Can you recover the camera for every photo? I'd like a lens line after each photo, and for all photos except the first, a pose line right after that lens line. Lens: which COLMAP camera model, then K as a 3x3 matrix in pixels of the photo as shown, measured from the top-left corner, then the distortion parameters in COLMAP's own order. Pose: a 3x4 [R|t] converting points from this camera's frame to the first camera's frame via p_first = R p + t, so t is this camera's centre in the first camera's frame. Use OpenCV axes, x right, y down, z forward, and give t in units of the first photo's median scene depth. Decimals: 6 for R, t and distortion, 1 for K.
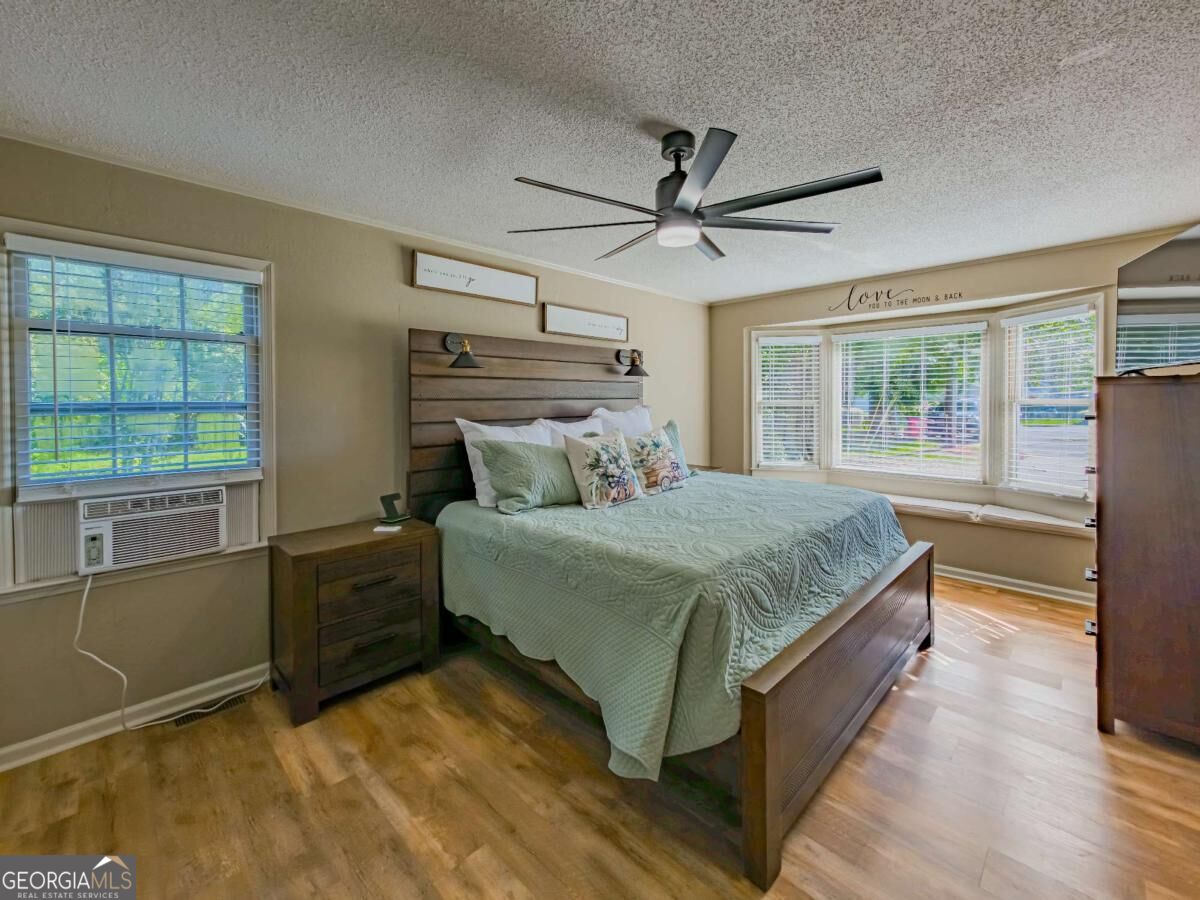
lens RADIAL K [[490.3, 0, 606.8], [0, 490.3, 416.1], [0, 0, 1]] dist [0.000684, 0.000073]
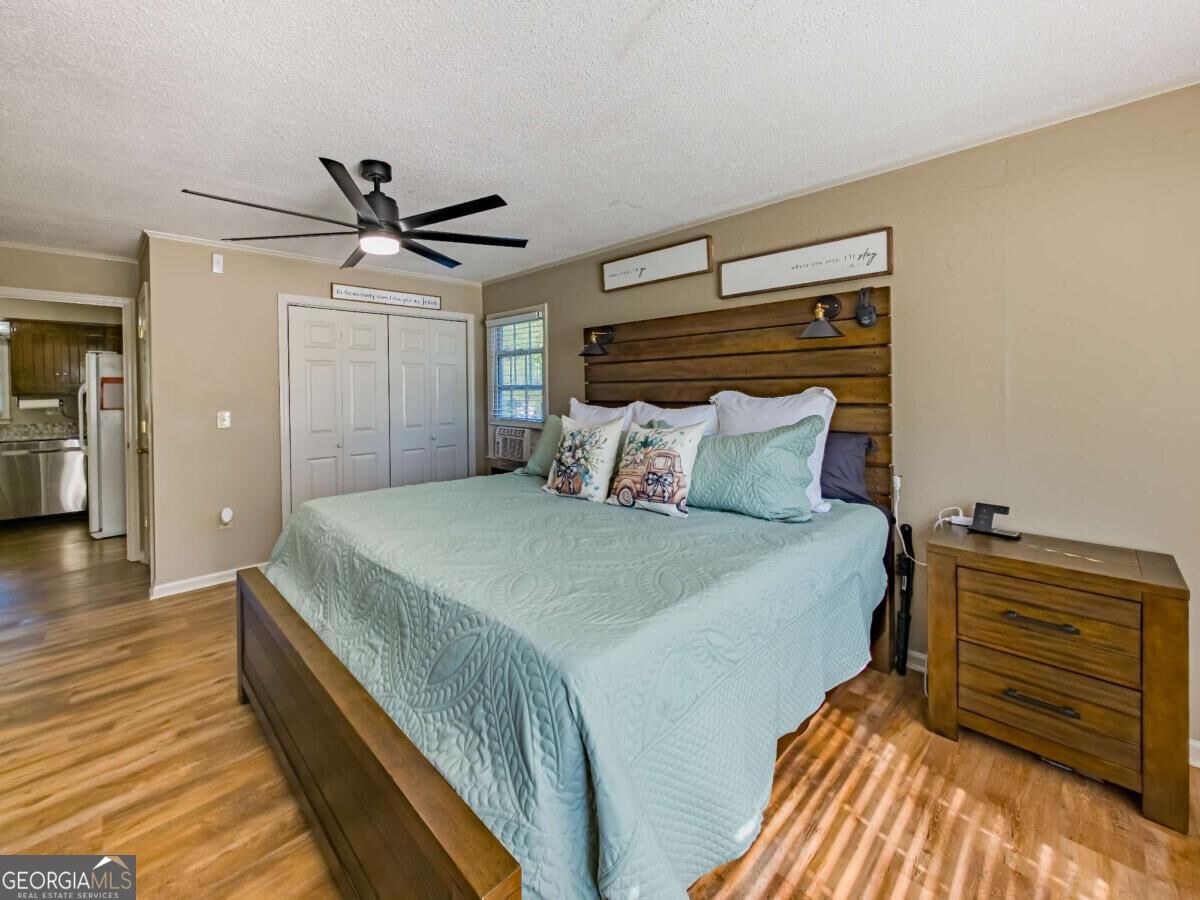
lens RADIAL K [[503.3, 0, 603.0], [0, 503.3, 396.4], [0, 0, 1]] dist [0.013605, 0.000017]
pose [[-0.007400, 0.024953, -0.999661, 0.931880], [-0.020863, 0.999467, 0.025103, -0.030907], [0.999755, 0.021042, -0.006876, 1.042347]]
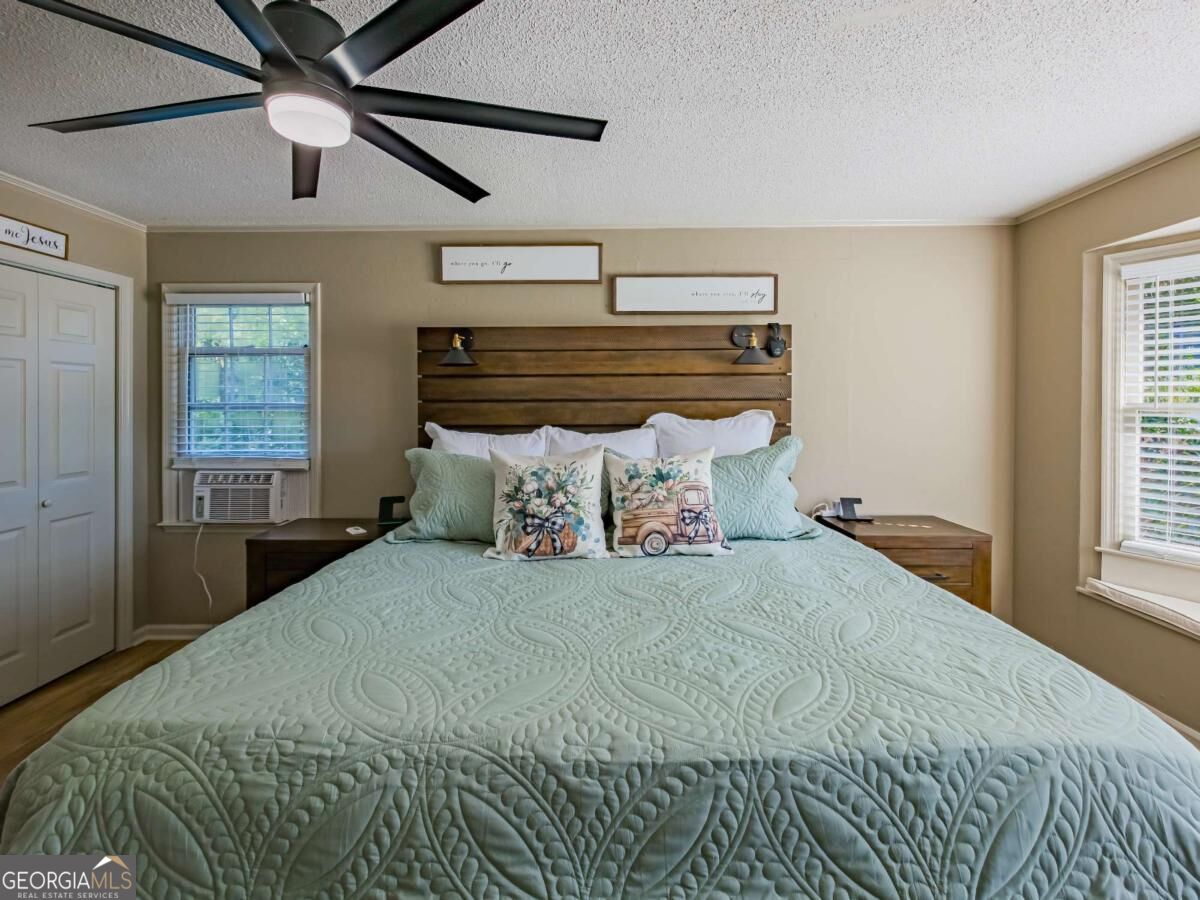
lens RADIAL K [[504.2, 0, 599.1], [0, 504.2, 411.7], [0, 0, 1]] dist [0.001488, 0.000104]
pose [[0.691201, 0.019366, -0.722403, 0.553374], [-0.025460, 0.999673, 0.002438, -0.024177], [0.722214, 0.016707, 0.691468, 0.562838]]
